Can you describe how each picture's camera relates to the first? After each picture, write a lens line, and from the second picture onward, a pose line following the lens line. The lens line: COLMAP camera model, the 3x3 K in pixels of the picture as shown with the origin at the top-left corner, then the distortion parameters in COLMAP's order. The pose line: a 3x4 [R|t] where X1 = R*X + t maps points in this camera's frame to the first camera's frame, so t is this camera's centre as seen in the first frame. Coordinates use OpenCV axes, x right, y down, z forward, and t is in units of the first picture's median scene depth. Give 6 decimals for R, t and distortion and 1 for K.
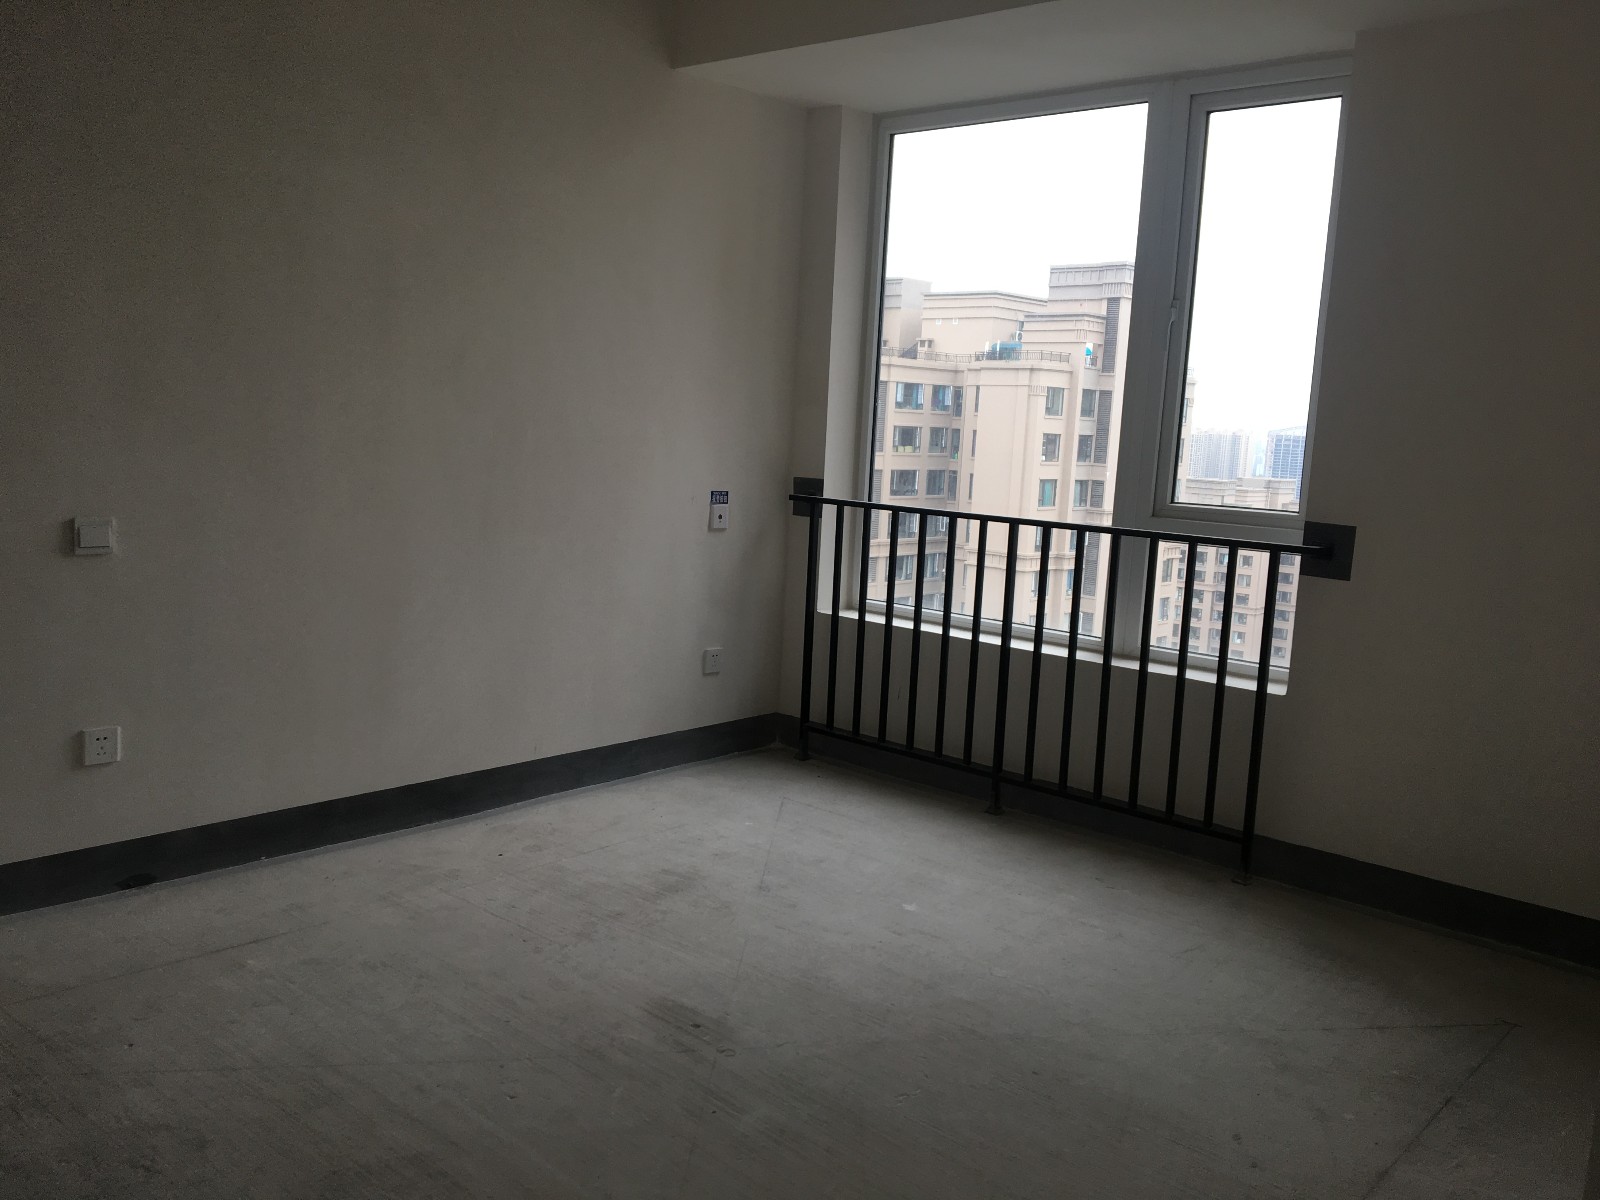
lens RADIAL K [[1367.0, 0, 800.0], [0, 1367.0, 600.0], [0, 0, 1]] dist [-0.042166, -0.001603]
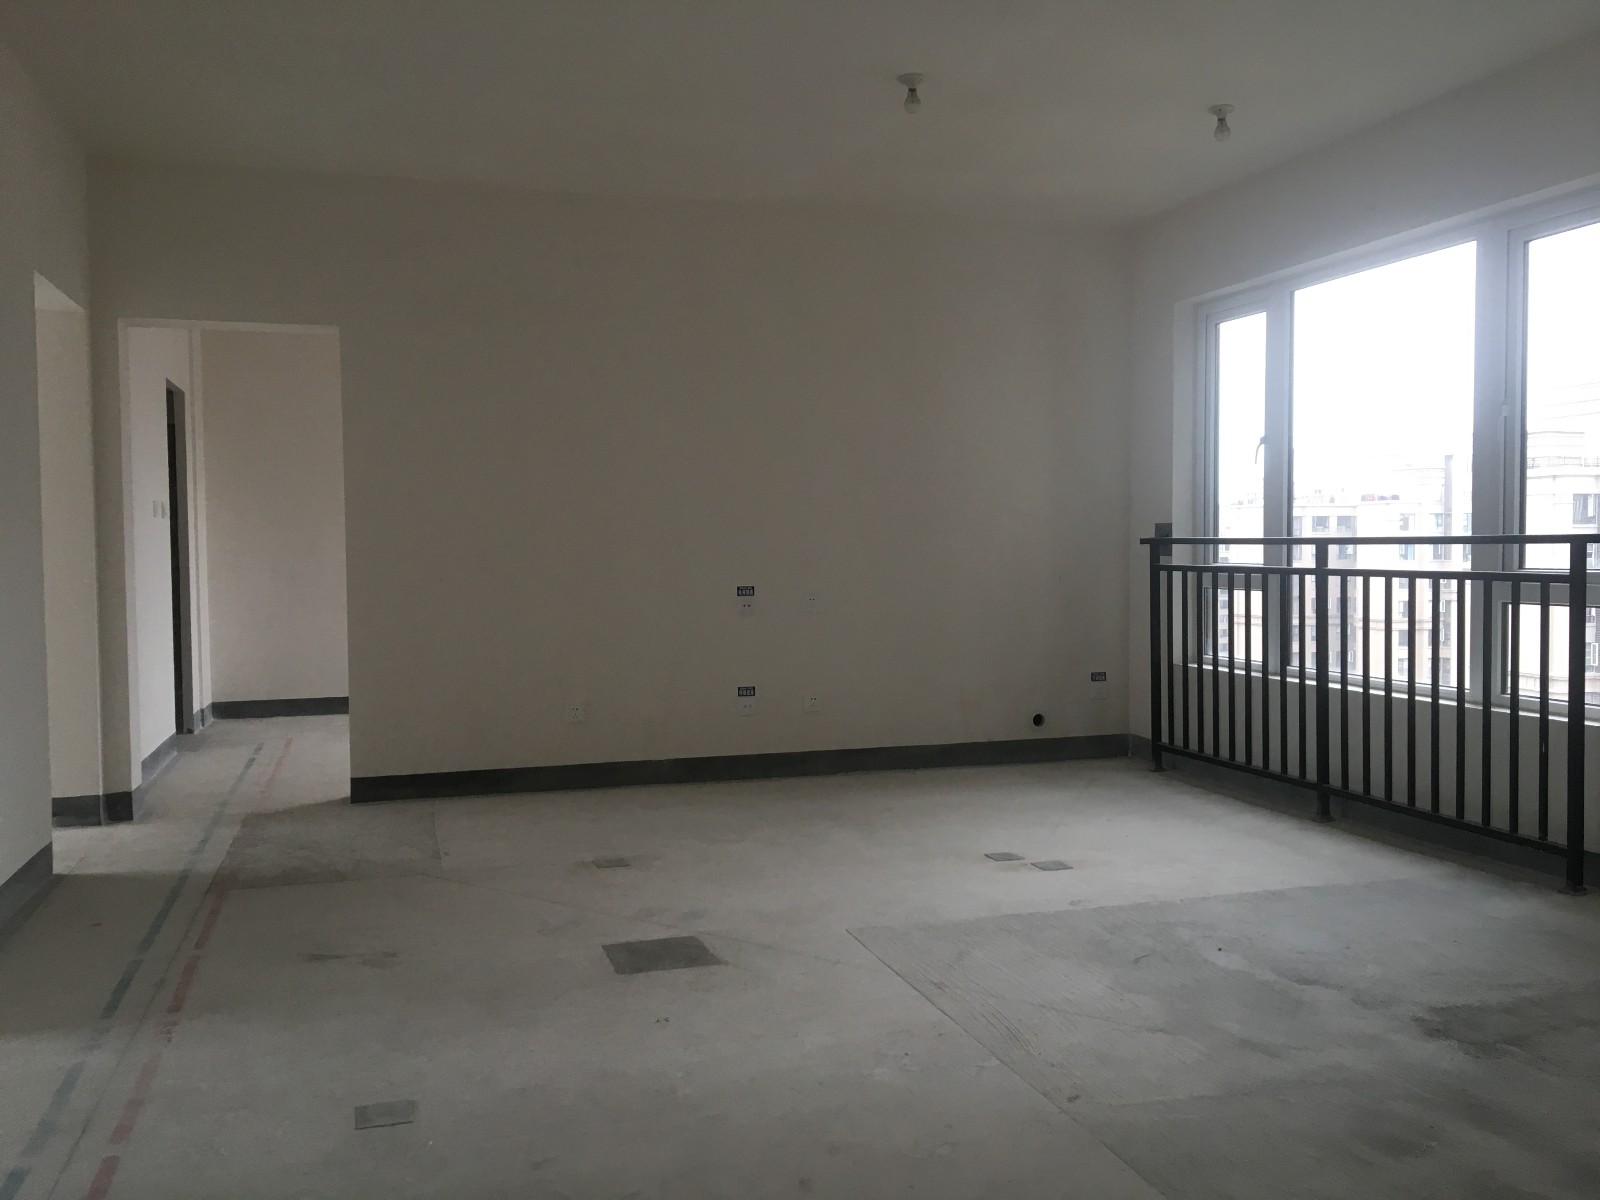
lens RADIAL K [[1367.0, 0, 800.0], [0, 1367.0, 600.0], [0, 0, 1]] dist [-0.042166, -0.001603]
pose [[0.859554, -0.054556, -0.508125, 0.330470], [0.007727, 0.995559, -0.093819, 0.059218], [0.510987, 0.076716, 0.856158, -0.308320]]
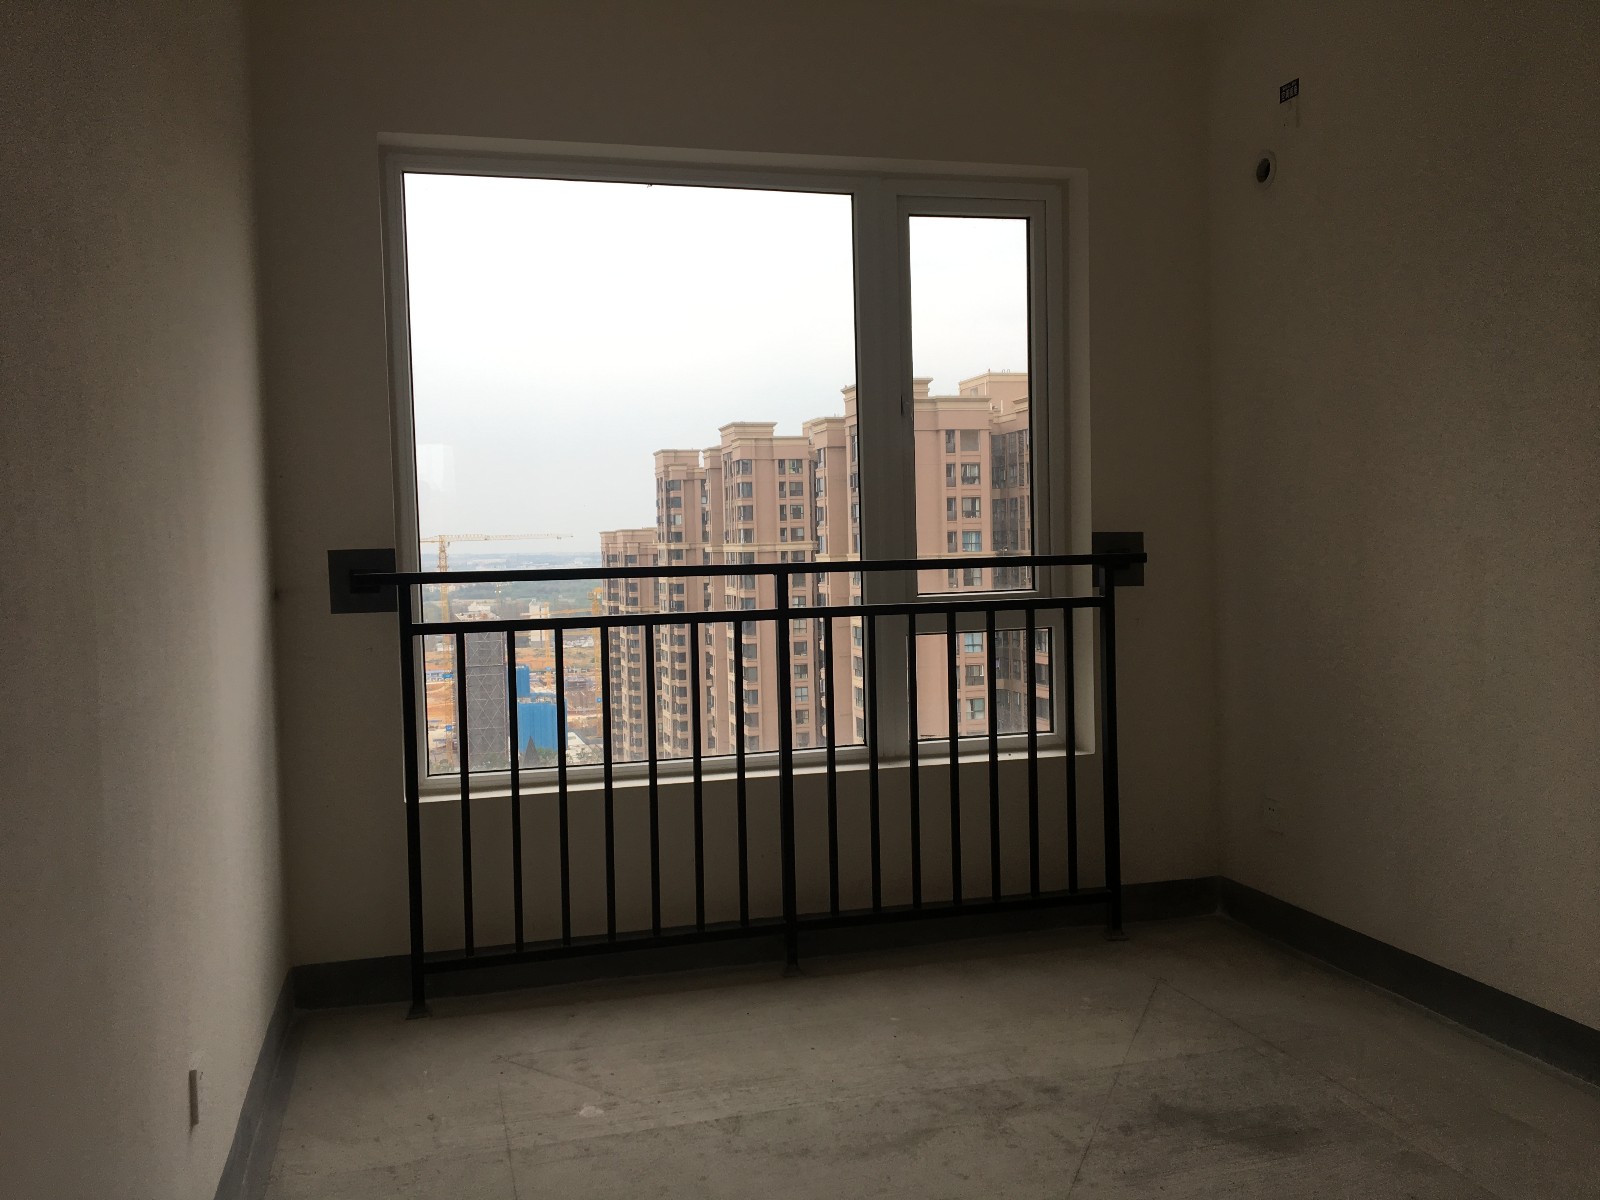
lens RADIAL K [[1312.0, 0, 800.0], [0, 1312.0, 600.0], [0, 0, 1]] dist [0.117221, 0.000139]
pose [[0.525443, -0.110399, 0.843636, -0.607655], [0.164033, 0.986089, 0.026876, -0.111939], [-0.834867, 0.124262, 0.536242, 0.556047]]
